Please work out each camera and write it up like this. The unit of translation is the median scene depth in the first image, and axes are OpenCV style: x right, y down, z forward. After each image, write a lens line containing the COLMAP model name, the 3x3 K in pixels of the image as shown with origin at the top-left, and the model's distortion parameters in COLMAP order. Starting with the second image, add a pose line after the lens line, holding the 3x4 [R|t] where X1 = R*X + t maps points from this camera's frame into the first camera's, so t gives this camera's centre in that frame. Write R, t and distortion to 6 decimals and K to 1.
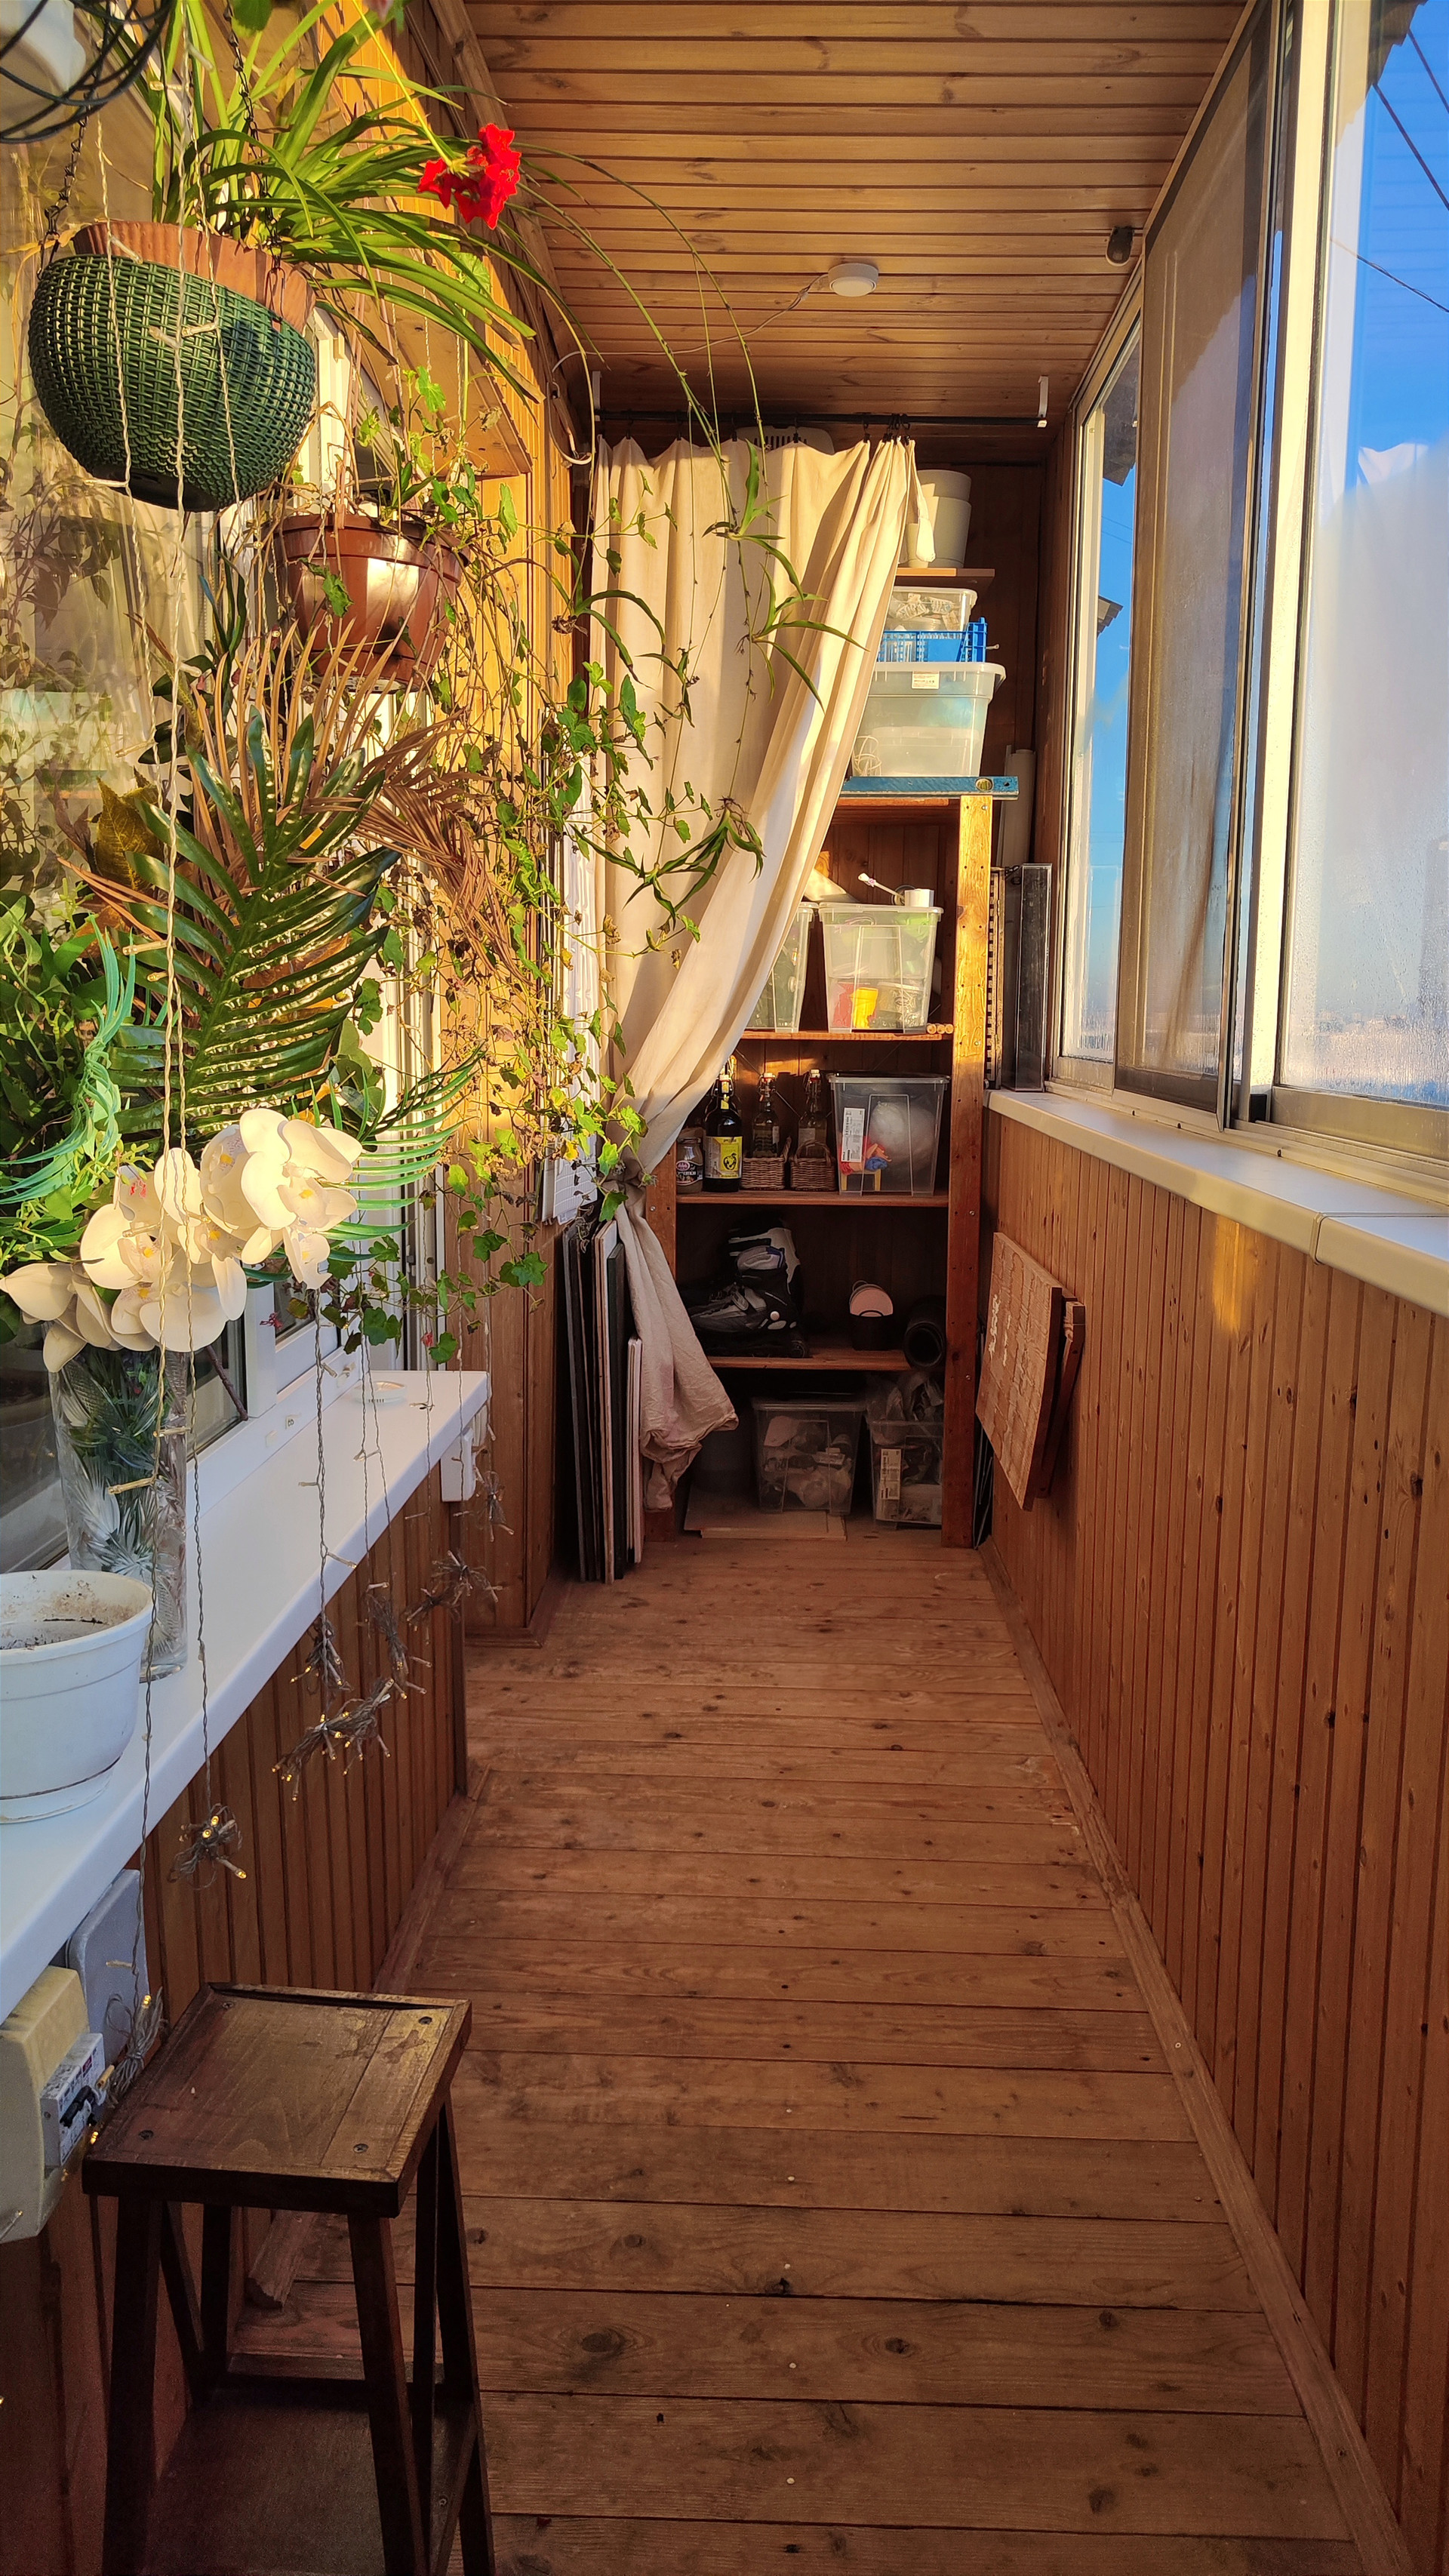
lens RADIAL K [[1788.4, 0, 724.5], [0, 1788.4, 1288.0], [0, 0, 1]] dist [0.001317, 0.003893]
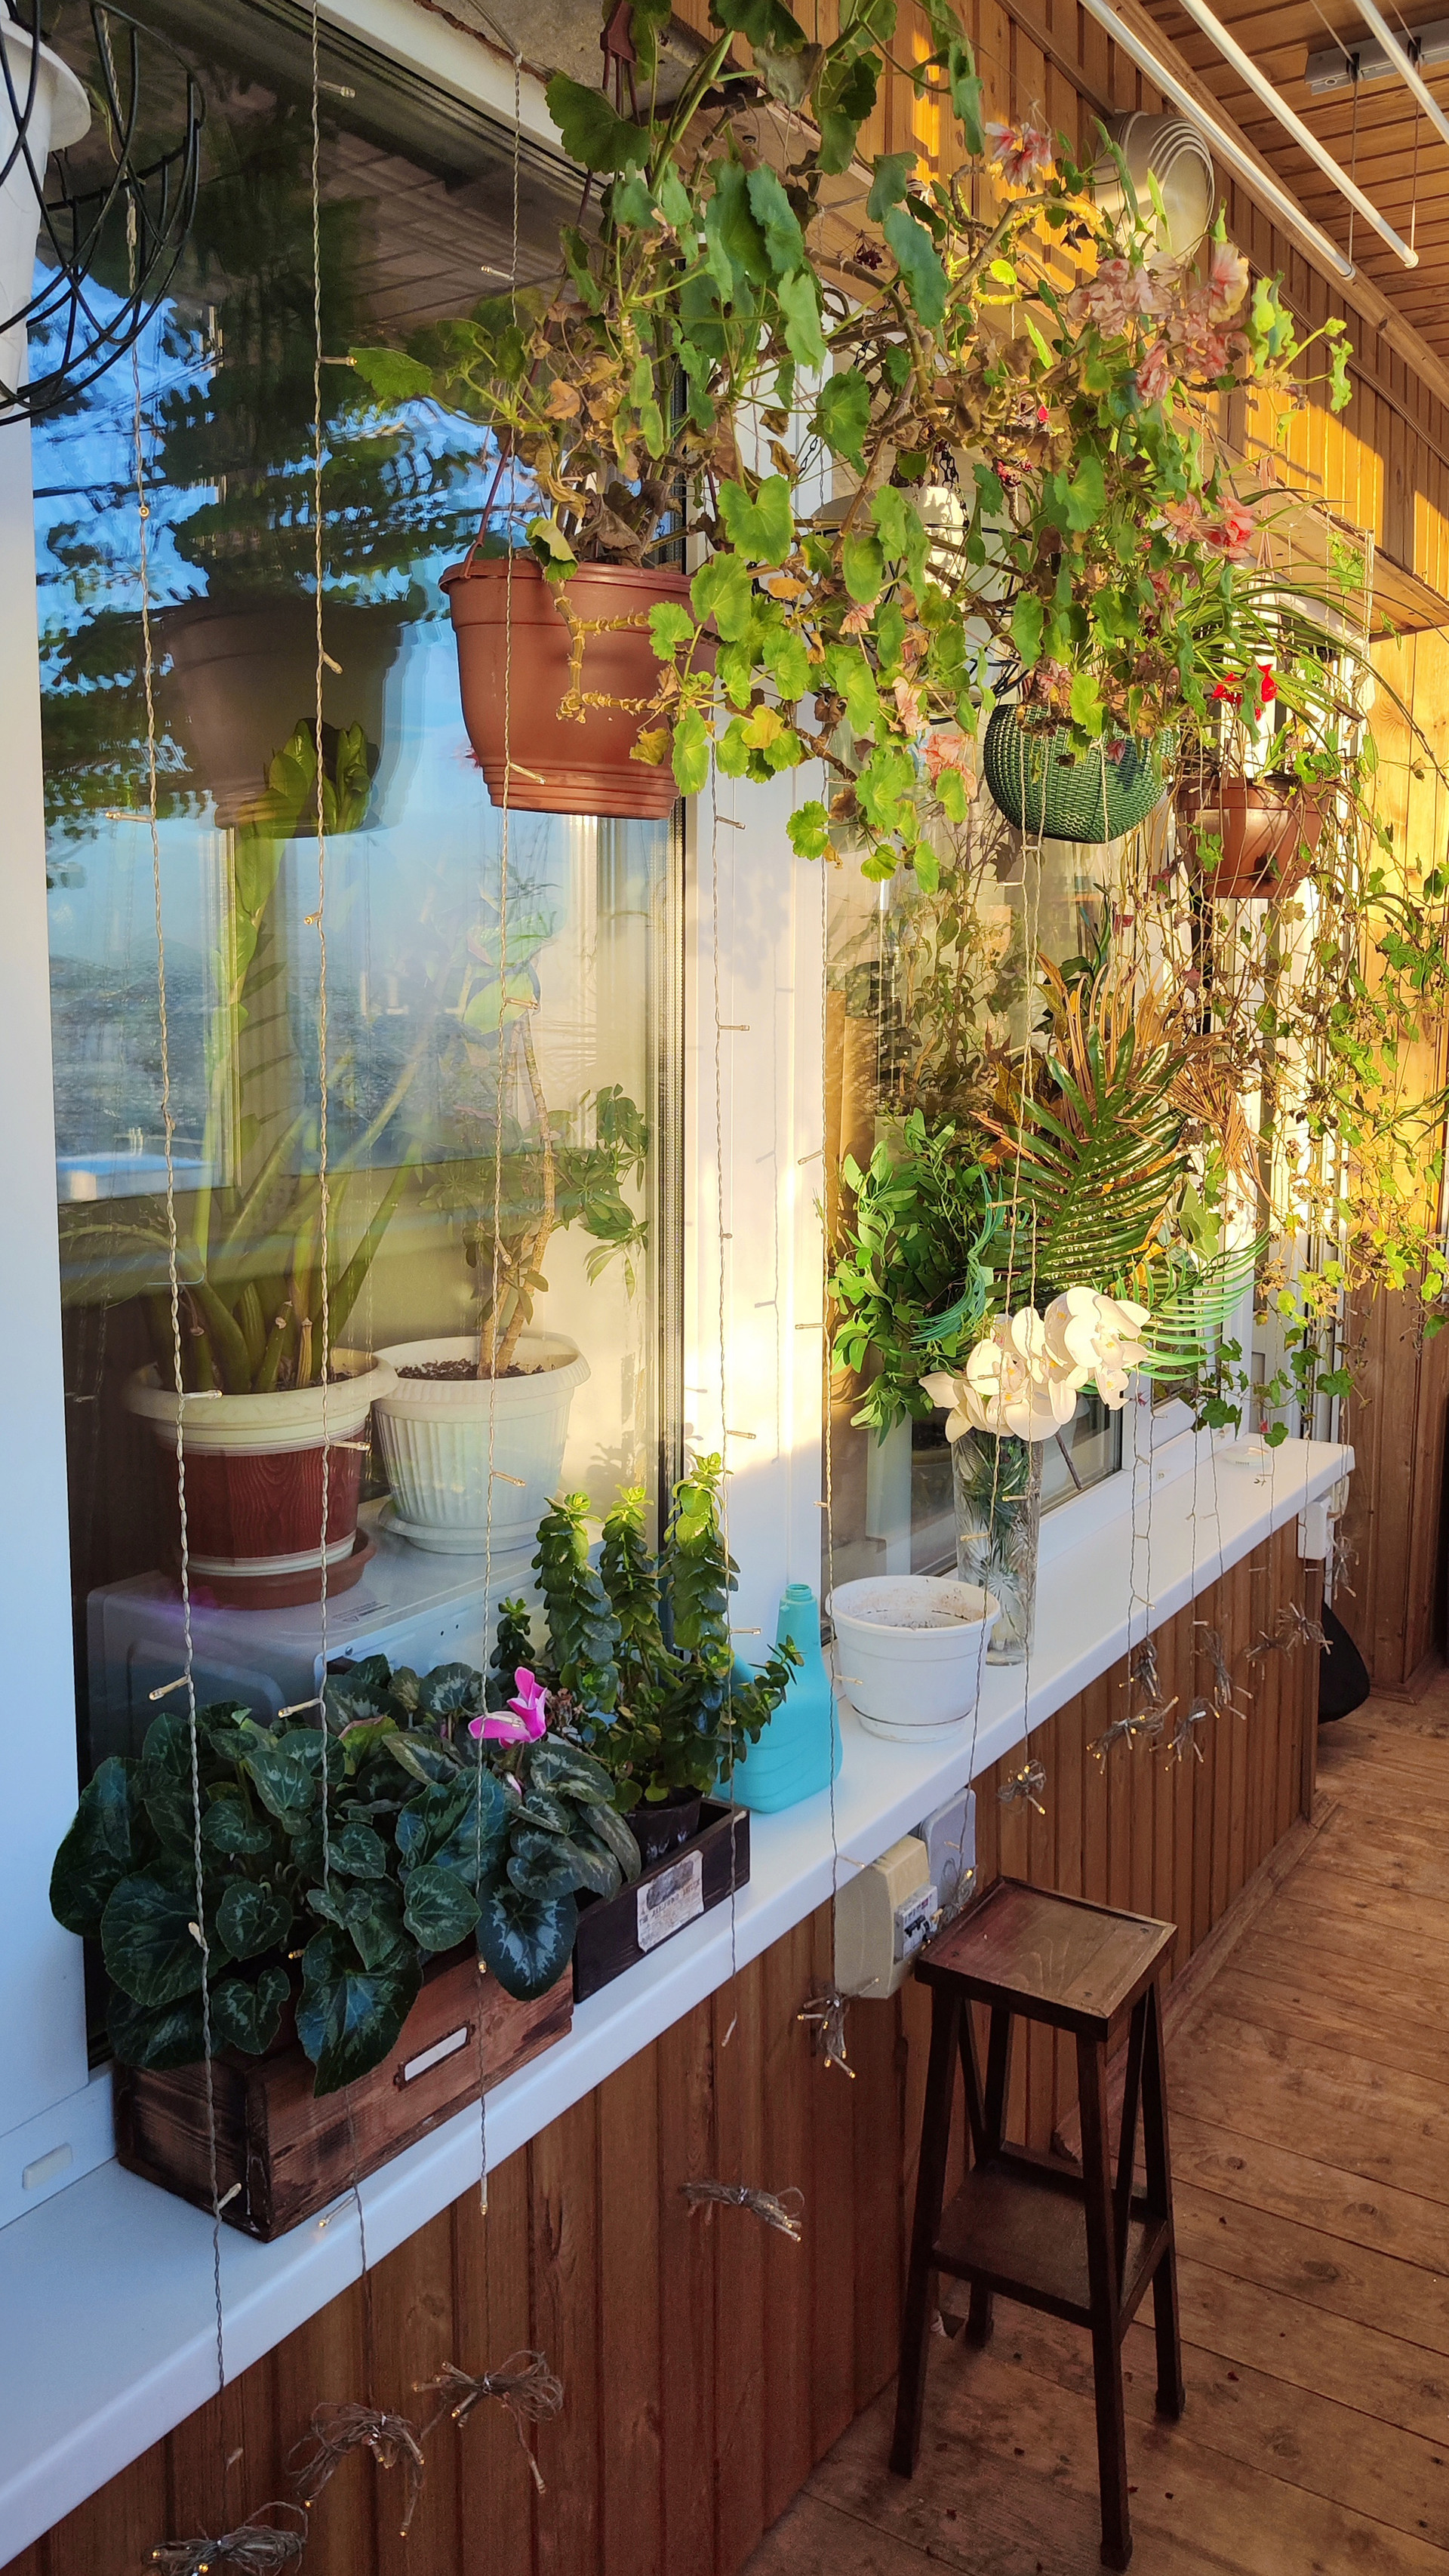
lens RADIAL K [[1842.4, 0, 725.1], [0, 1842.4, 1169.5], [0, 0, 1]] dist [0.011633, -0.012121]
pose [[0.854859, 0.039018, -0.517391, 0.175042], [-0.069995, 0.996726, -0.040483, -0.073925], [0.514118, 0.070822, 0.854791, -0.296835]]
